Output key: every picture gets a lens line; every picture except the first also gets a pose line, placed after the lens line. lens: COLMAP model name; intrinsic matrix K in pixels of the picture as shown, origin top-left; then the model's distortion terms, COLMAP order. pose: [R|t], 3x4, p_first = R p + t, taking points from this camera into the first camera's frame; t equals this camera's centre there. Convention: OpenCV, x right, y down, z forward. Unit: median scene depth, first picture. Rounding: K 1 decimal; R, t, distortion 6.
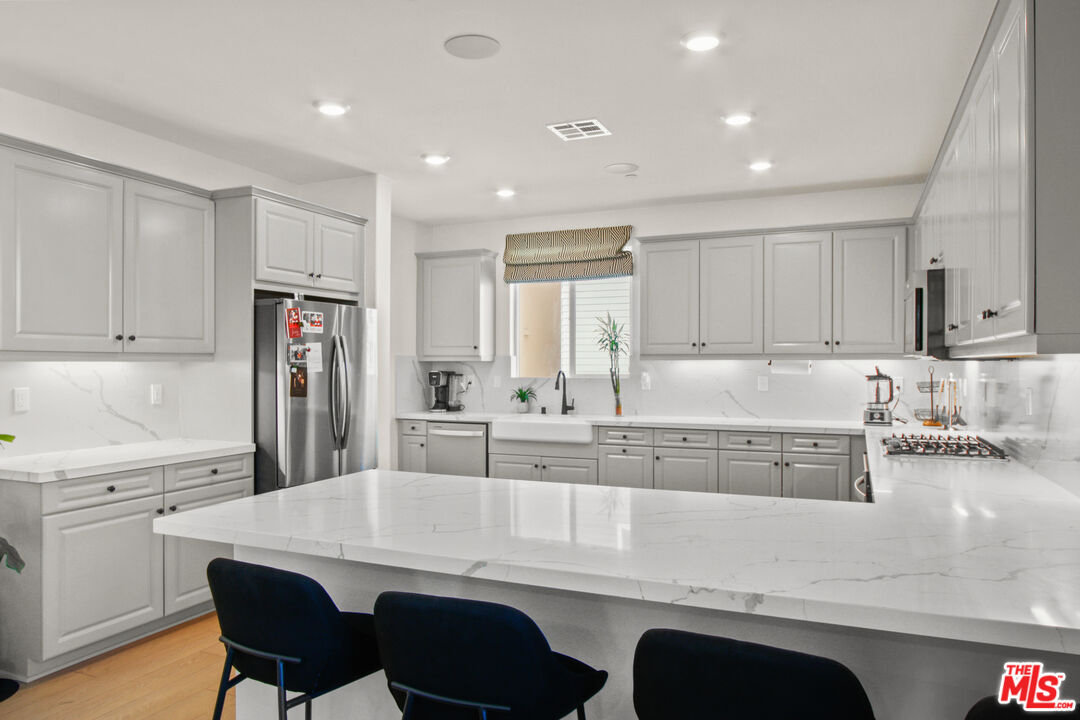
lens RADIAL K [[717.8, 0, 540.0], [0, 717.8, 360.0], [0, 0, 1]] dist [-0.007688, -0.000101]
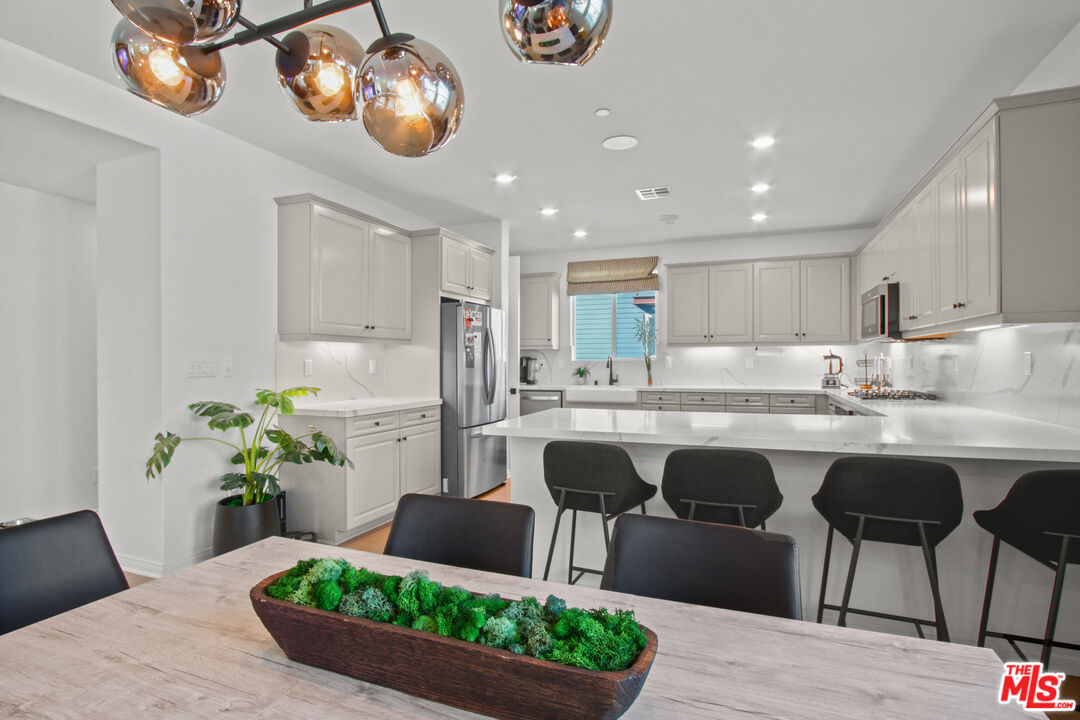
lens RADIAL K [[537.5, 0, 540.0], [0, 537.5, 360.0], [0, 0, 1]] dist [-0.010753, 0.000220]
pose [[0.999362, -0.003103, 0.035569, -0.184710], [0.003021, 0.999993, 0.002381, 0.026272], [-0.035576, -0.002272, 0.999364, -0.109947]]
